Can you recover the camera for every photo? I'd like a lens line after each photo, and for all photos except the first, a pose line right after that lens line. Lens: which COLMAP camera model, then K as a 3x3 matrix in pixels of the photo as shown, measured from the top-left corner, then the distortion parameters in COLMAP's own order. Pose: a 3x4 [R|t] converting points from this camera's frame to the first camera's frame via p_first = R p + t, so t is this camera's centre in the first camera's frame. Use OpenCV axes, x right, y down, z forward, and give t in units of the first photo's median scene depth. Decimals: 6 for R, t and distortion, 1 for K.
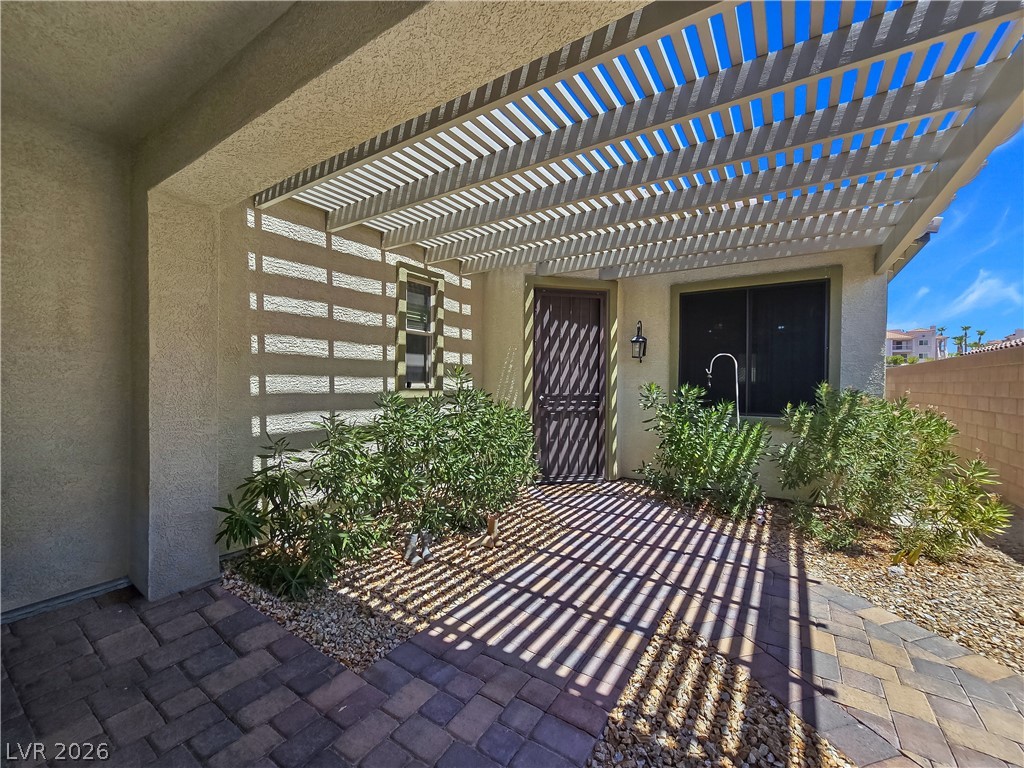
lens RADIAL K [[415.9, 0, 509.2], [0, 415.9, 378.4], [0, 0, 1]] dist [-0.007580, -0.000202]
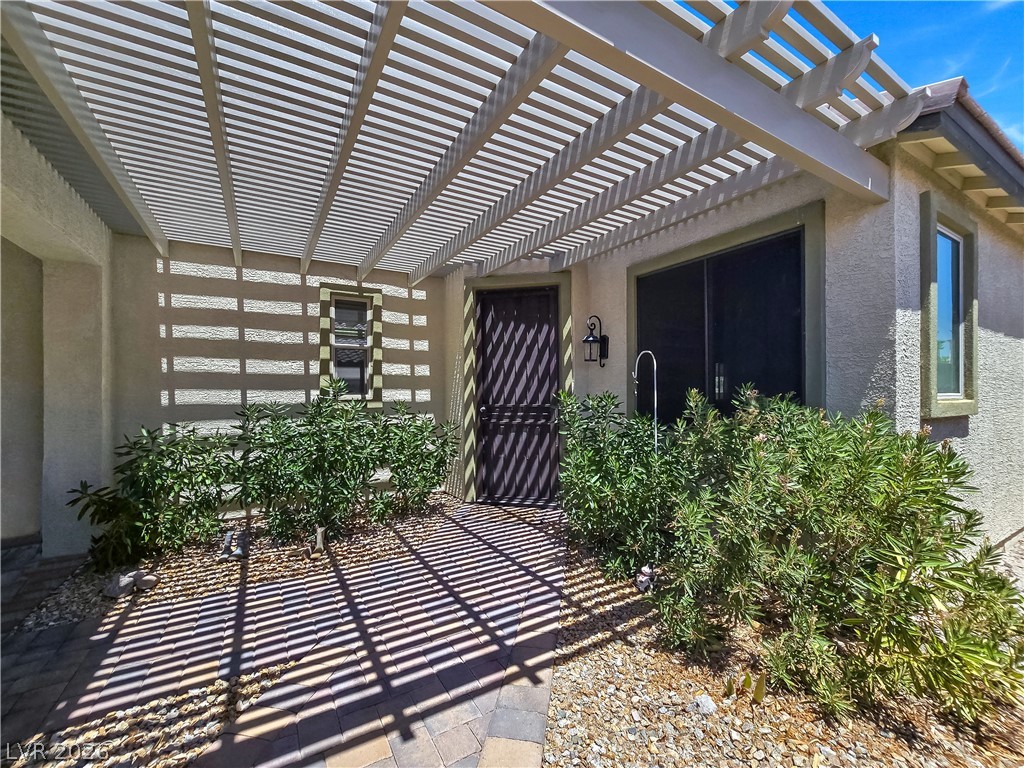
lens RADIAL K [[421.6, 0, 512.0], [0, 421.6, 384.0], [0, 0, 1]] dist [-0.001037, -0.000145]
pose [[0.903473, -0.020637, -0.428147, 0.628561], [0.015425, 0.999759, -0.015639, 0.007396], [0.428367, 0.007525, 0.903574, 0.216408]]
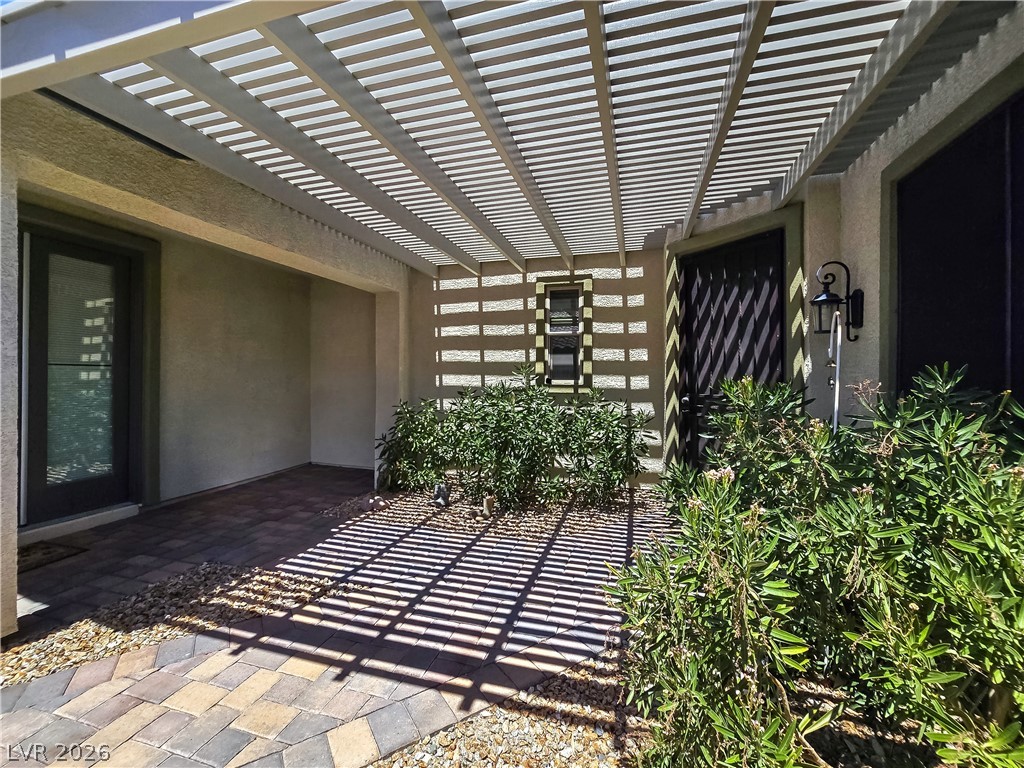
lens RADIAL K [[426.4, 0, 513.2], [0, 426.4, 372.6], [0, 0, 1]] dist [-0.000635, -0.000111]
pose [[0.308127, -0.018213, -0.951171, 0.843329], [0.002886, 0.999830, -0.018210, 0.011914], [0.951341, 0.002866, 0.308128, 0.541428]]
